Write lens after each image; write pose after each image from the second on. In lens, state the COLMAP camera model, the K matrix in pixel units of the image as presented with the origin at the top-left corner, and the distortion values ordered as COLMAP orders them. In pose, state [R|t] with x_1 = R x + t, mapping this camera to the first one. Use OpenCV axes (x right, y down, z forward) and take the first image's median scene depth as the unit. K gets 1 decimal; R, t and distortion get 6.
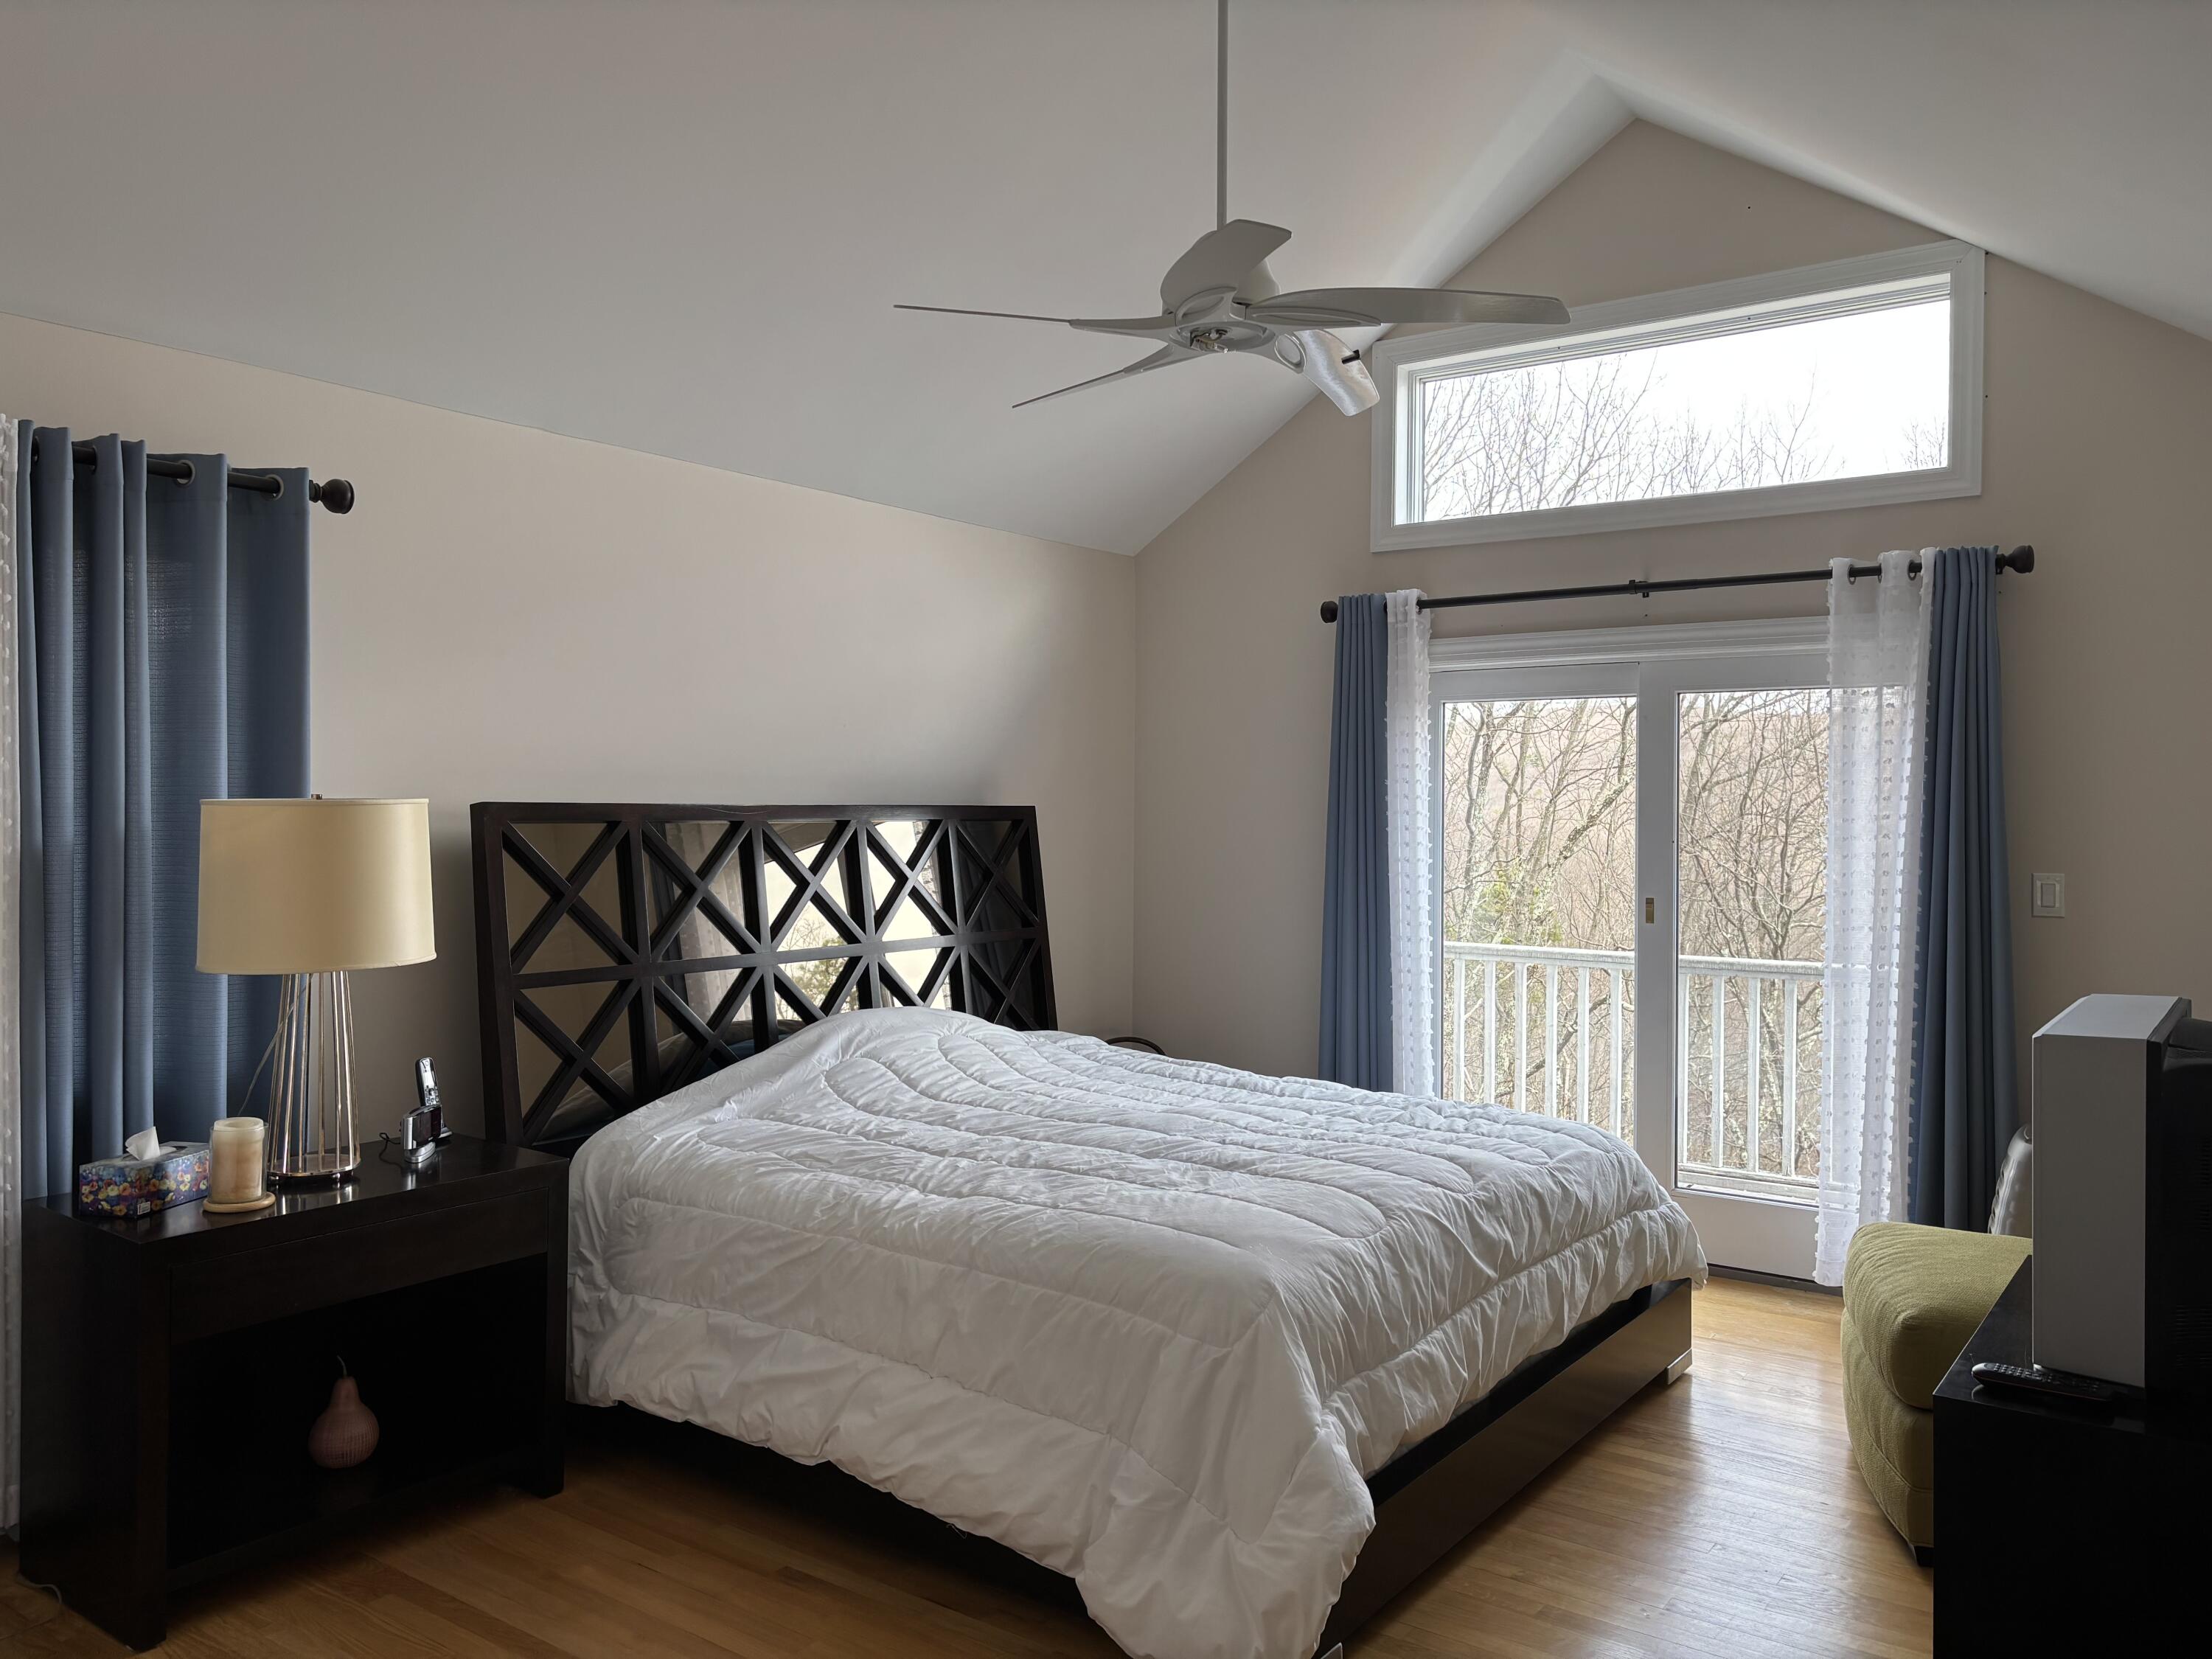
lens RADIAL K [[1673.0, 0, 1113.1], [0, 1673.0, 814.9], [0, 0, 1]] dist [0.059355, -0.053966]
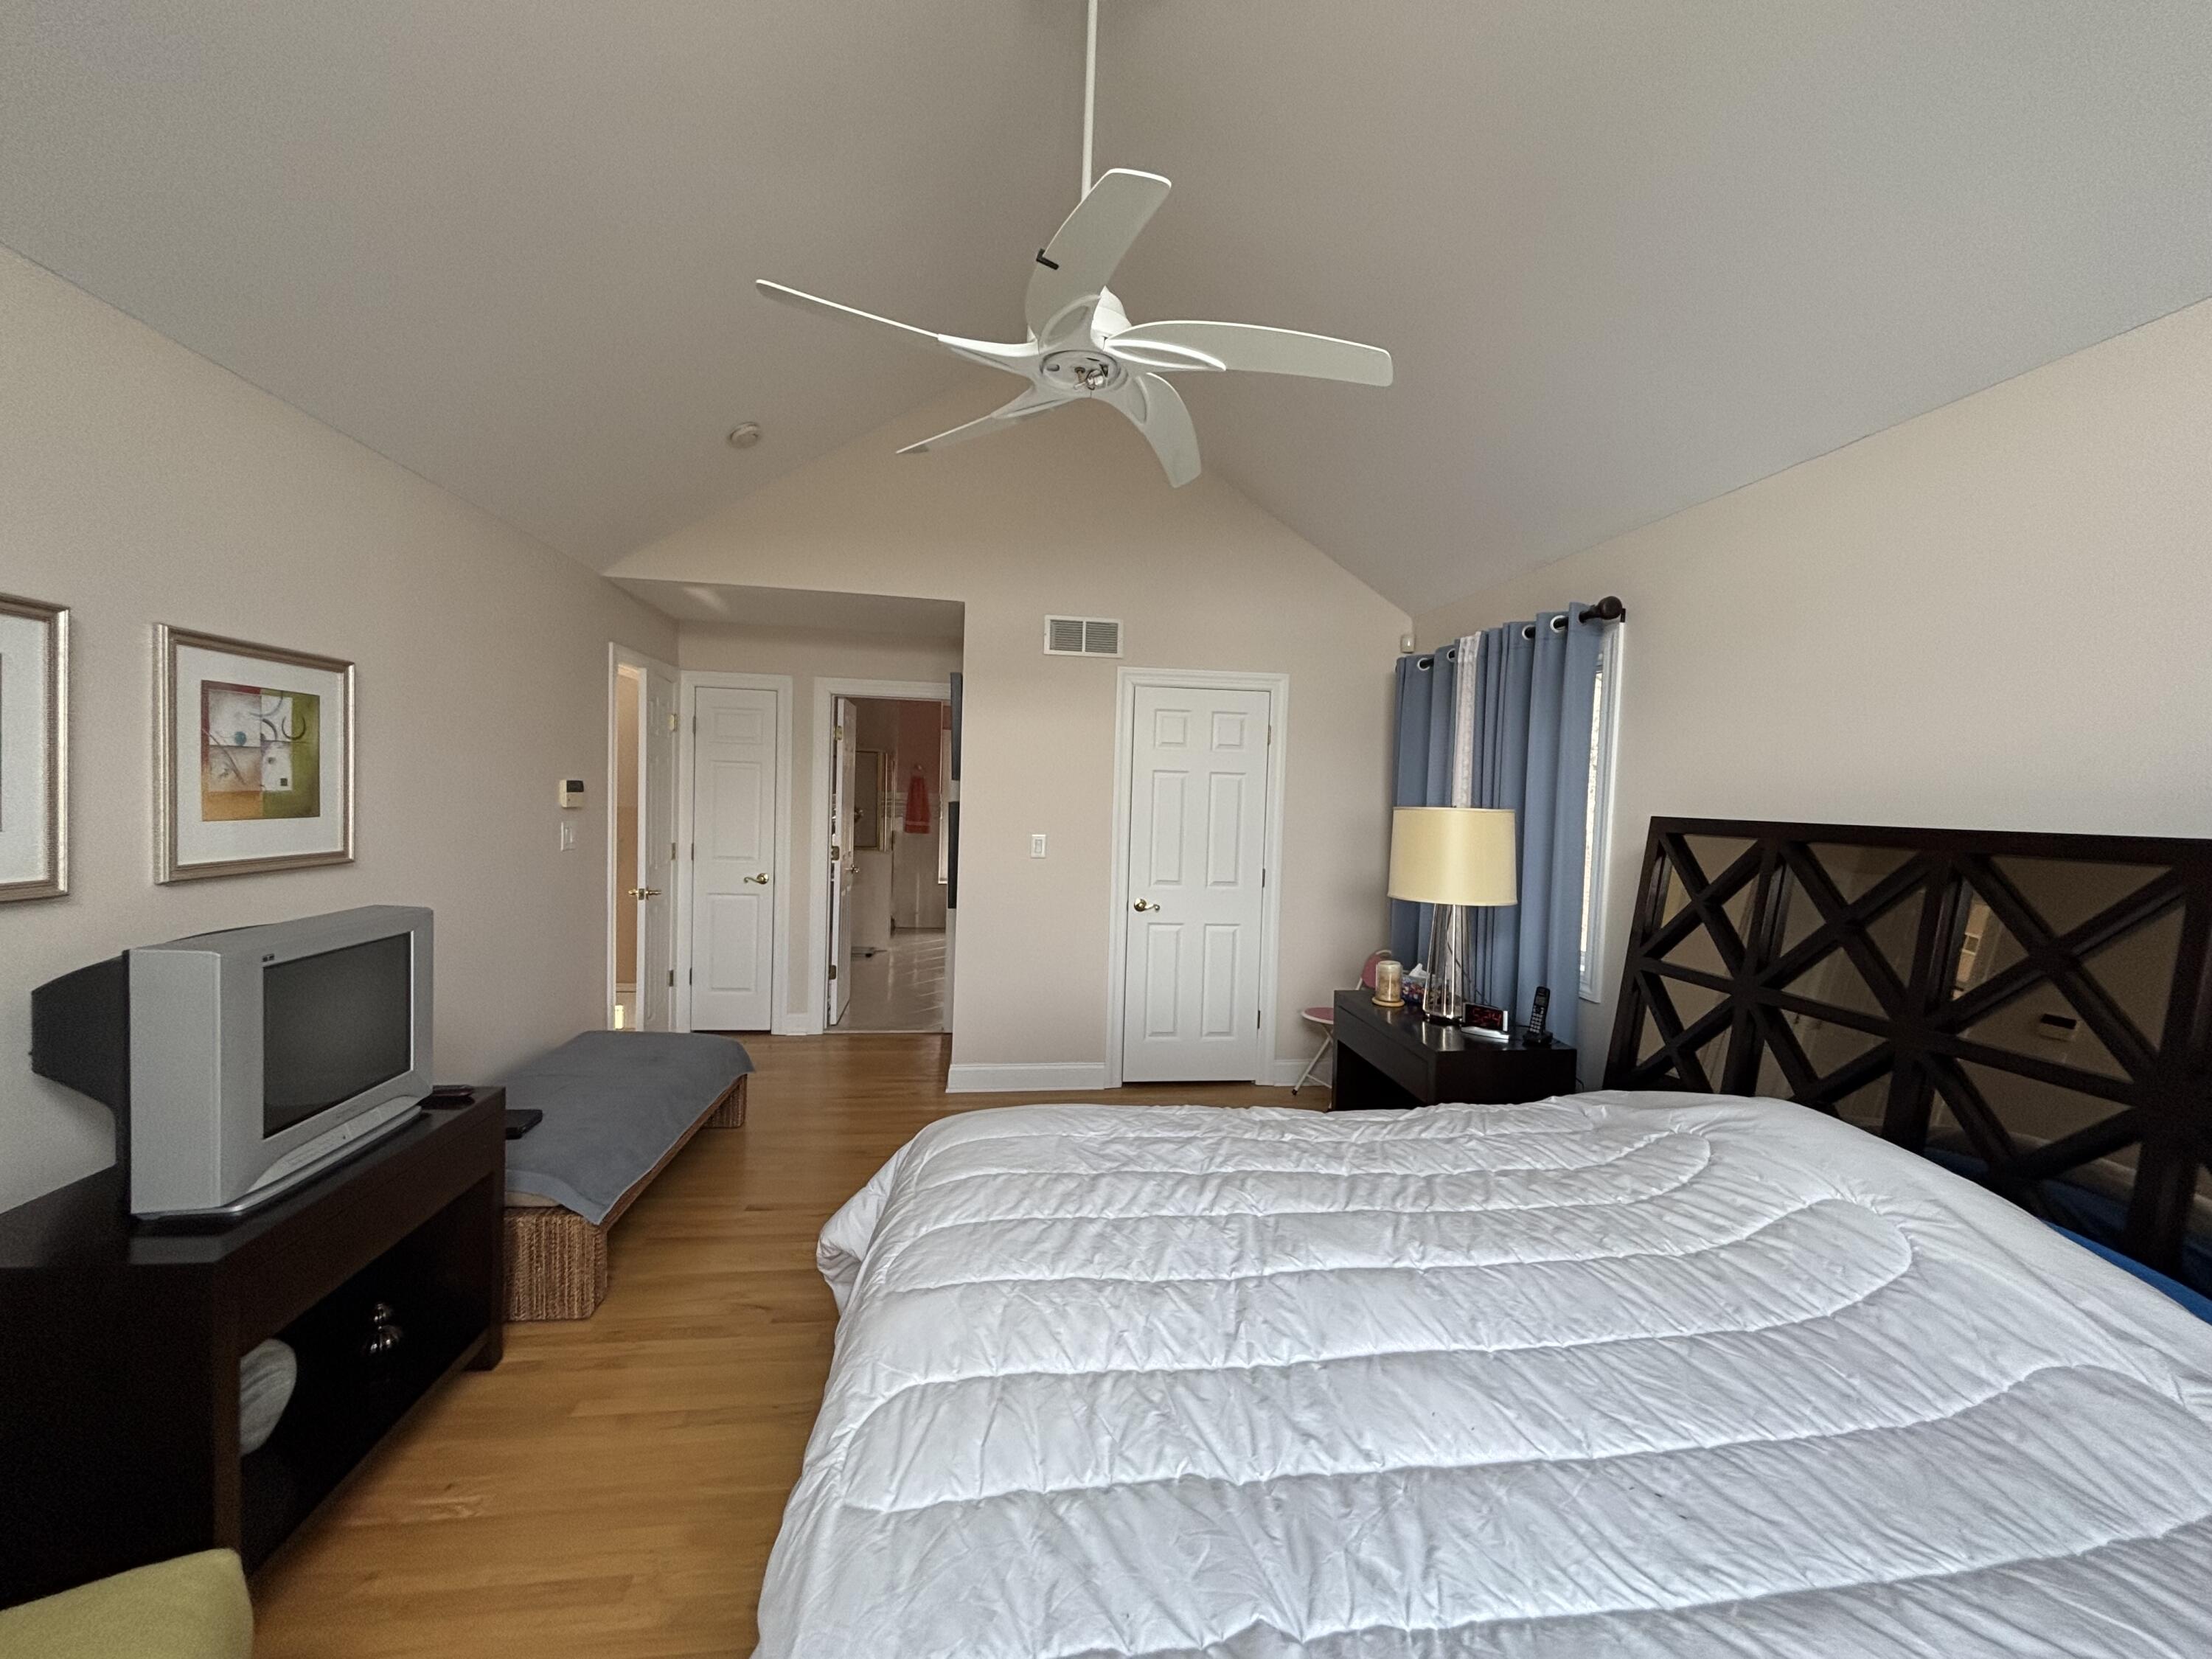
lens RADIAL K [[890.5, 0, 1108.5], [0, 890.5, 824.9], [0, 0, 1]] dist [0.002520, -0.000486]
pose [[-0.708972, -0.010222, -0.705163, 0.368526], [-0.044823, 0.998526, 0.030591, -0.003747], [0.703811, 0.053296, -0.708385, 1.138413]]
